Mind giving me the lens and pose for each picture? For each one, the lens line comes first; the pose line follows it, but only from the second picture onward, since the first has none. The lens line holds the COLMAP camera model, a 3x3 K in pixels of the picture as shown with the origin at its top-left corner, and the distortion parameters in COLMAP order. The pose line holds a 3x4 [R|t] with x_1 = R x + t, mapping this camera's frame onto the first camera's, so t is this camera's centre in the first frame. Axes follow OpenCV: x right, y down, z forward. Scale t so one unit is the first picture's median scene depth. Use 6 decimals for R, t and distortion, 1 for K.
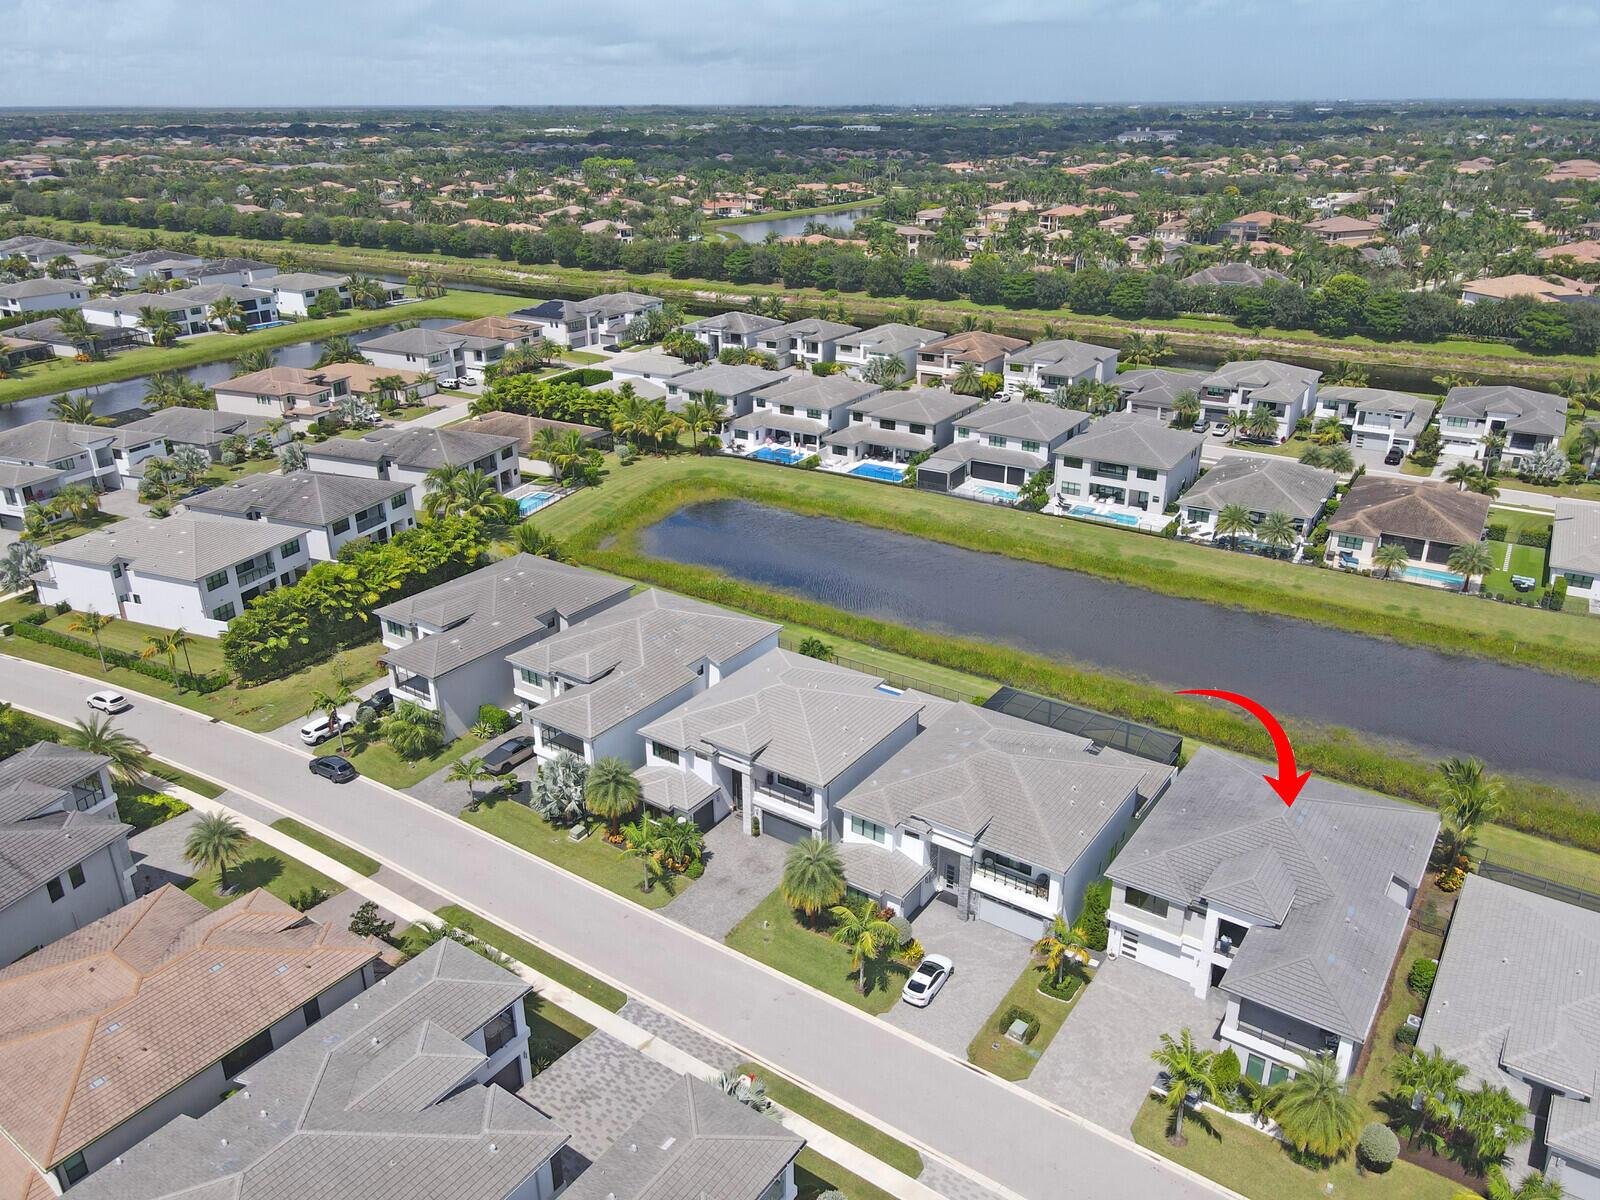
lens RADIAL K [[1176.0, 0, 805.0], [0, 1176.0, 597.6], [0, 0, 1]] dist [-0.001349, 0.033920]
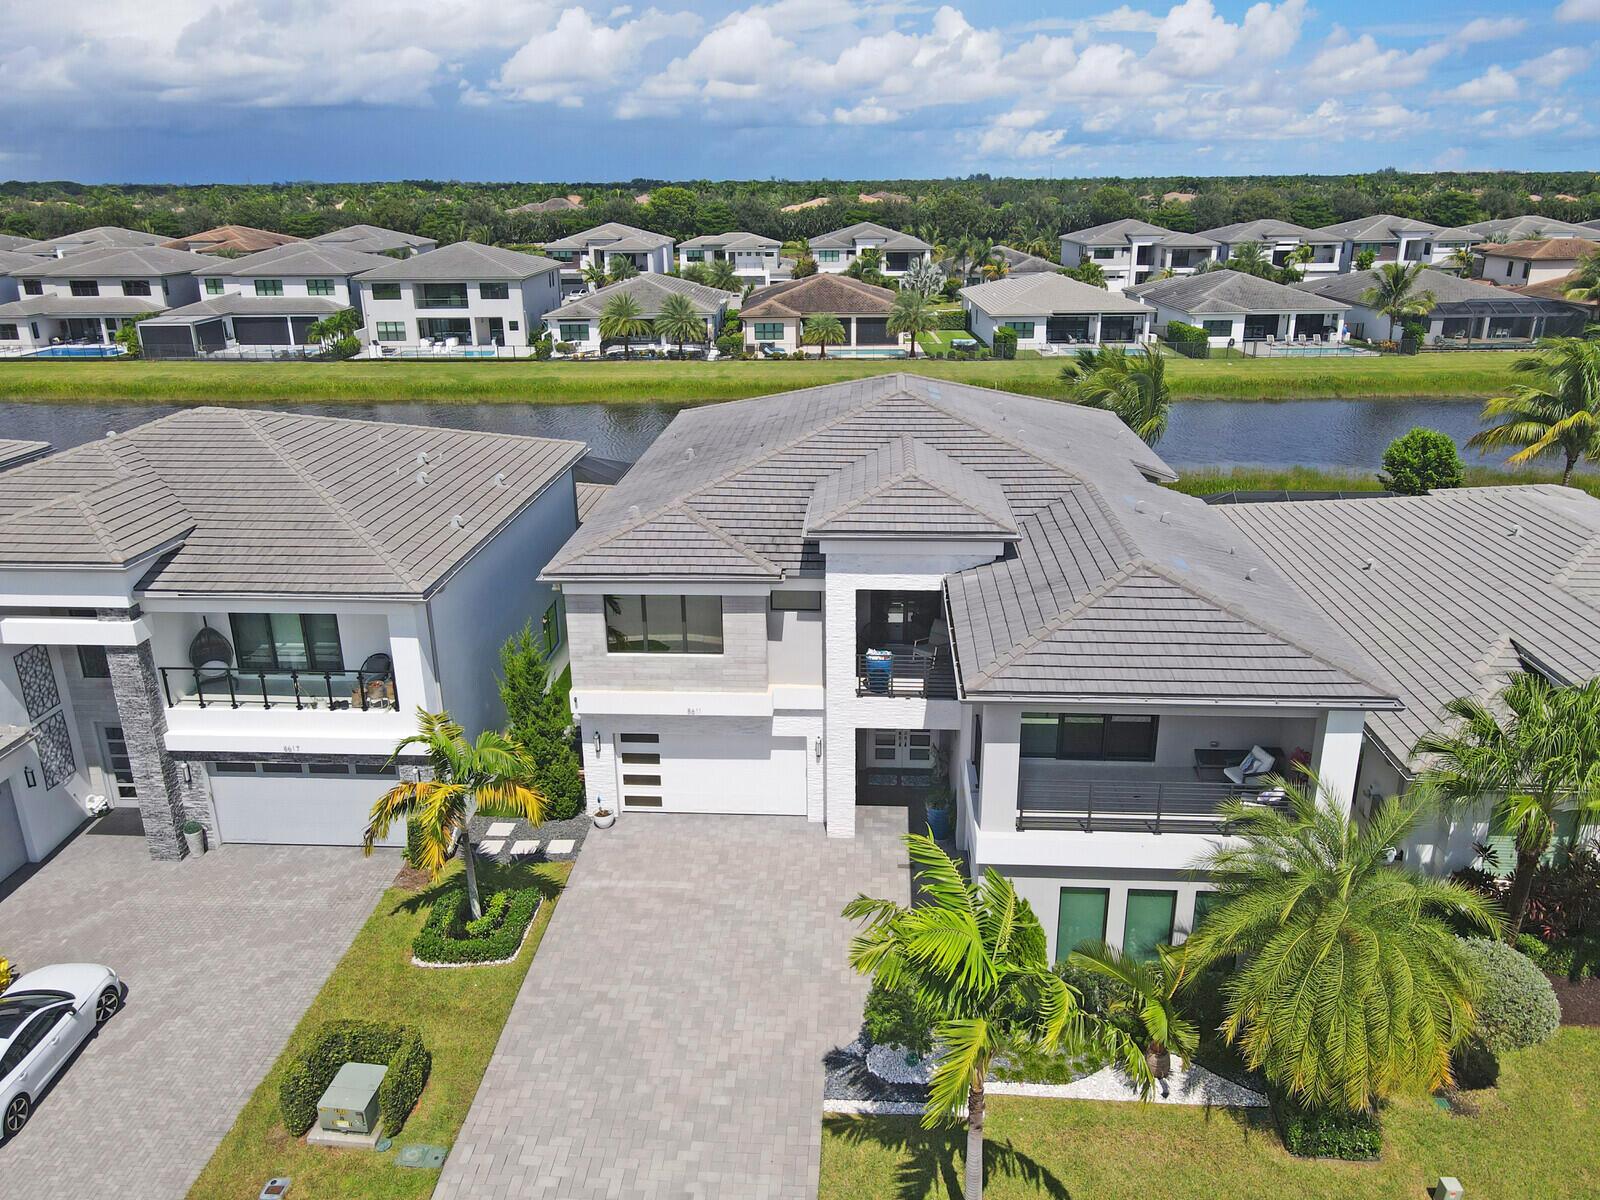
lens RADIAL K [[1176.0, 0, 805.0], [0, 1176.0, 597.6], [0, 0, 1]] dist [-0.001349, 0.033920]
pose [[0.854268, -0.177502, 0.488590, 0.070969], [0.208438, 0.977993, -0.009141, 0.124324], [-0.476214, 0.109650, 0.872466, 0.311052]]
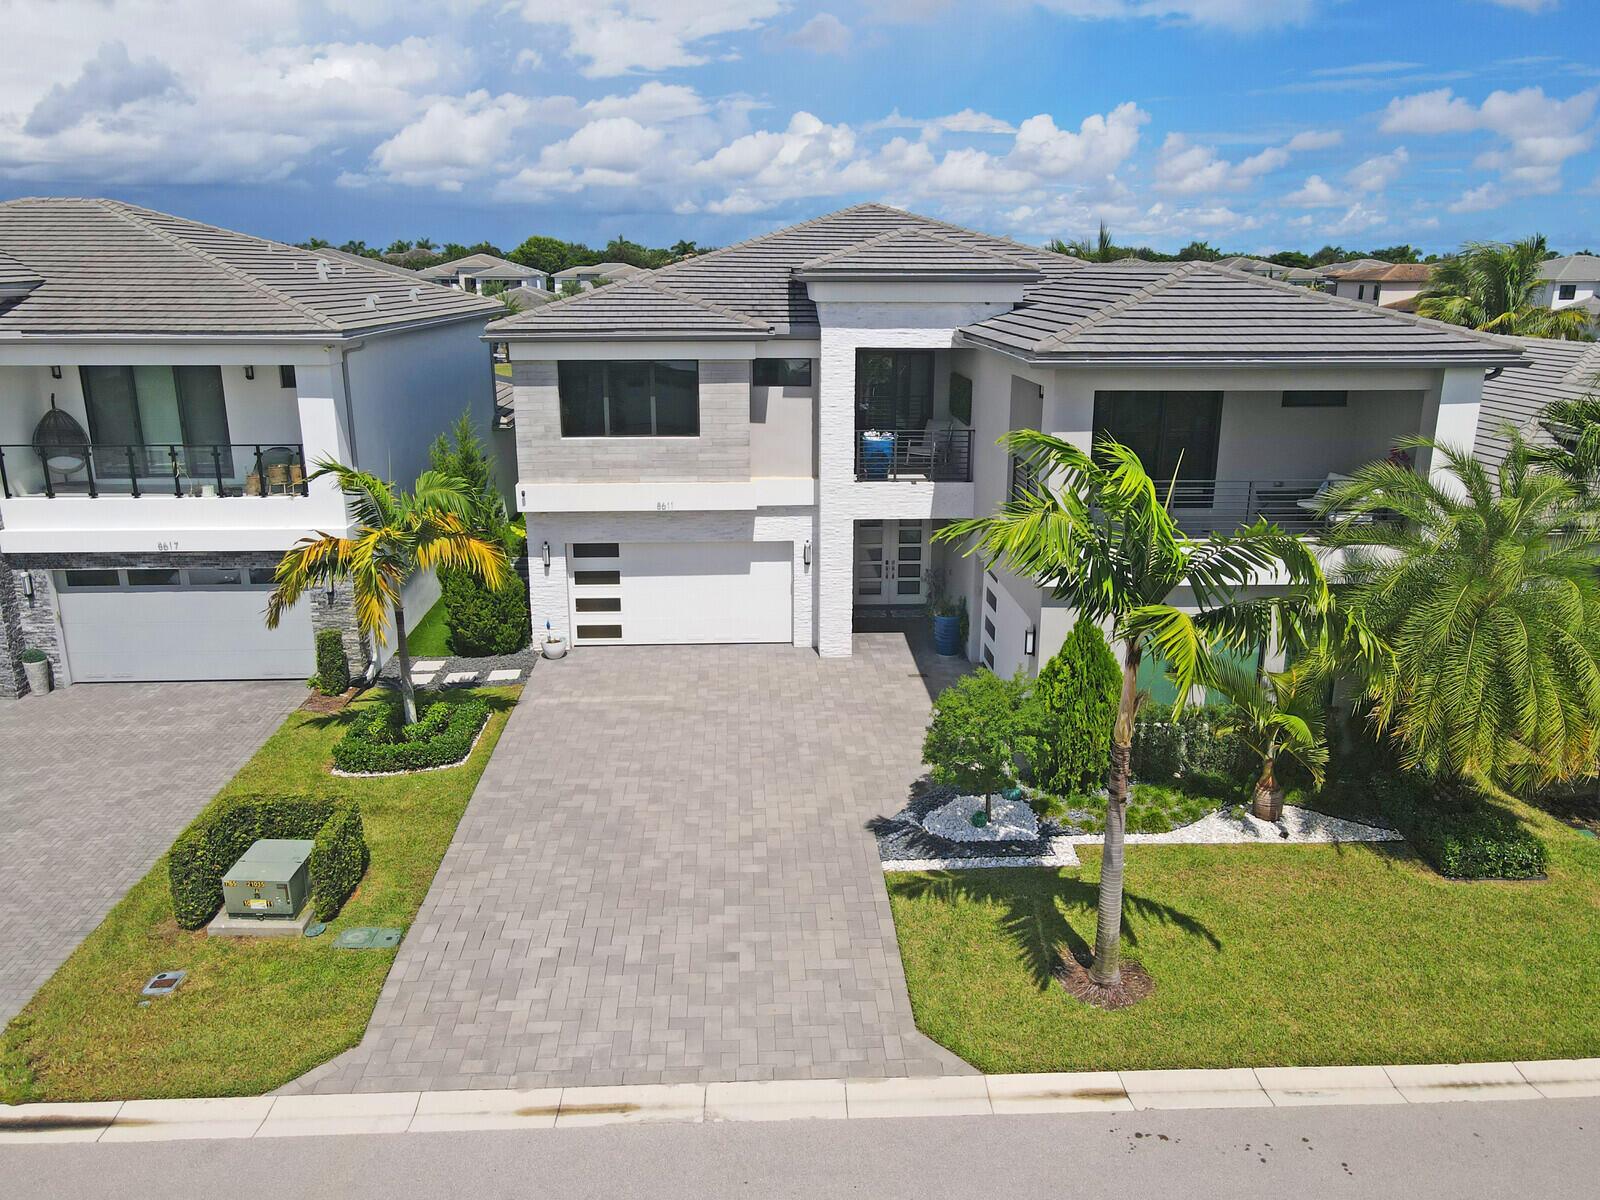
lens RADIAL K [[1177.1, 0, 805.0], [0, 1177.1, 595.2], [0, 0, 1]] dist [-0.000388, 0.024608]
pose [[0.789343, -0.159341, 0.592915, 0.062900], [0.234610, 0.970727, -0.051460, 0.159121], [-0.567359, 0.179723, 0.803619, 0.345711]]
